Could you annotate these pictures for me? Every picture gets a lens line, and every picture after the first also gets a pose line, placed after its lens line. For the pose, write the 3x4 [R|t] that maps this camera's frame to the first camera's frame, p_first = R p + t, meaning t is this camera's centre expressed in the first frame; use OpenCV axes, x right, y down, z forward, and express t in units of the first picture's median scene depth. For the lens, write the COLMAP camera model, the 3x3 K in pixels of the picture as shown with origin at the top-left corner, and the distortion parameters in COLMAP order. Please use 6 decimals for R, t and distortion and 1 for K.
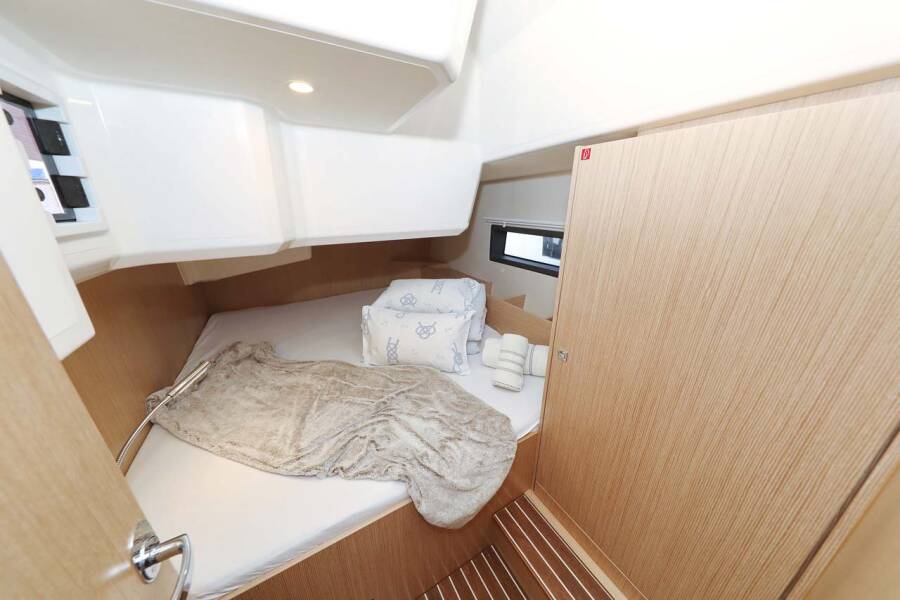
lens RADIAL K [[290.2, 0, 447.7], [0, 290.2, 311.2], [0, 0, 1]] dist [0.005421, -0.000150]
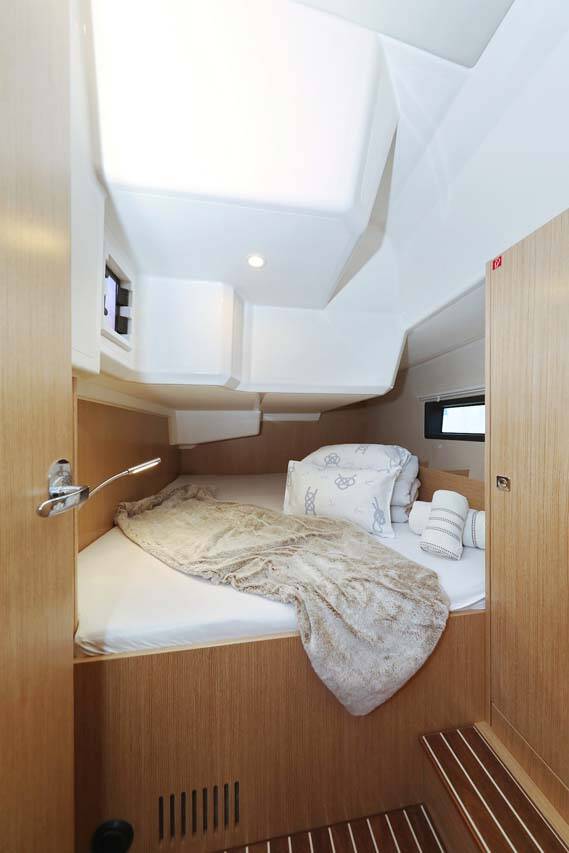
lens RADIAL K [[276.1, 0, 284.5], [0, 276.1, 426.5], [0, 0, 1]] dist [-0.000897, -0.000152]
pose [[0.929549, 0.006045, -0.368648, 0.088727], [-0.134298, 0.936728, -0.323273, 0.254185], [0.343369, 0.350007, 0.871546, 0.063876]]
